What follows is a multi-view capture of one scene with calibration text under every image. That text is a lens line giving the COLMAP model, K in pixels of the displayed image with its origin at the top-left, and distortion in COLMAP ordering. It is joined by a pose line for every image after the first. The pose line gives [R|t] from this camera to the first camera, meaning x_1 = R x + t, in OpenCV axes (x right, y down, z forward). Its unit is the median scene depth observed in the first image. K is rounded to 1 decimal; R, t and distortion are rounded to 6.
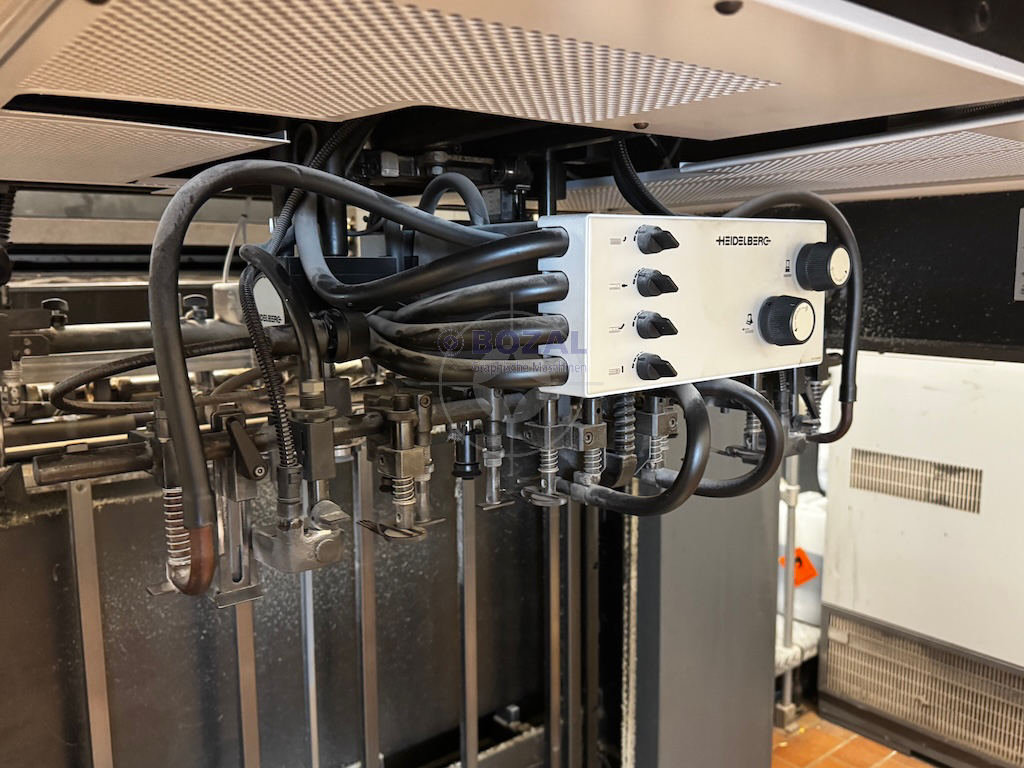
lens RADIAL K [[858.3, 0, 510.9], [0, 858.3, 385.6], [0, 0, 1]] dist [0.005002, -0.009046]
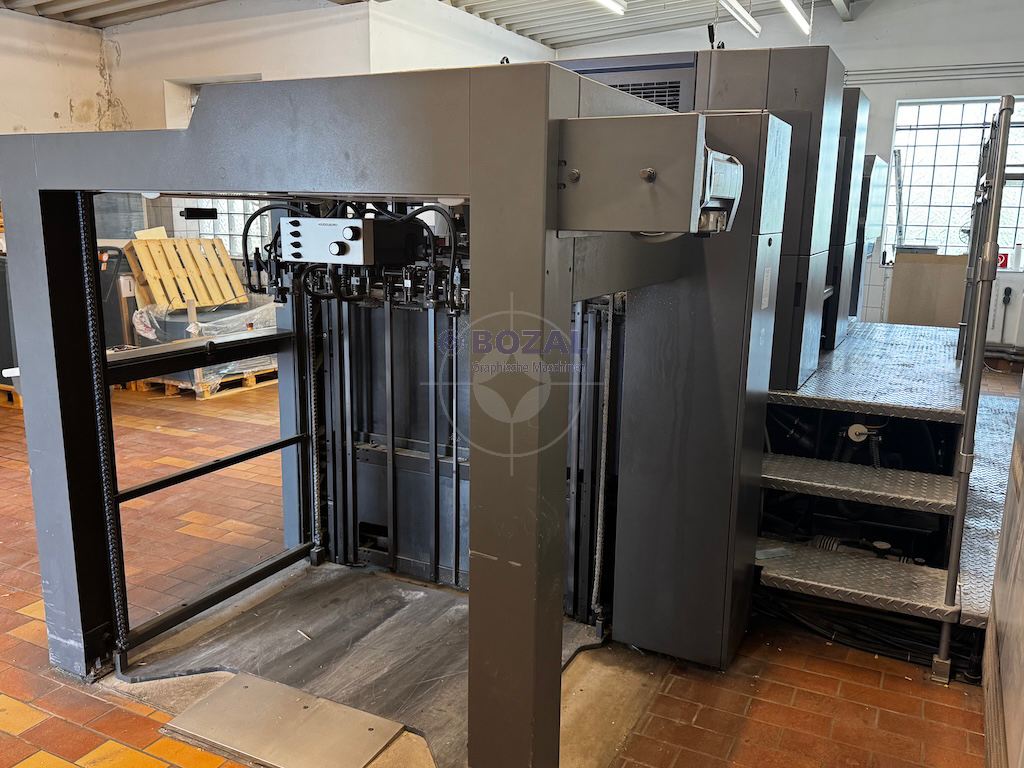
lens RADIAL K [[858.3, 0, 511.9], [0, 858.3, 393.5], [0, 0, 1]] dist [0.005002, -0.009046]
pose [[0.413780, 0.210308, -0.885752, 3.659121], [-0.147733, 0.975566, 0.162620, -0.163526], [0.898310, 0.063566, 0.434739, 0.163960]]
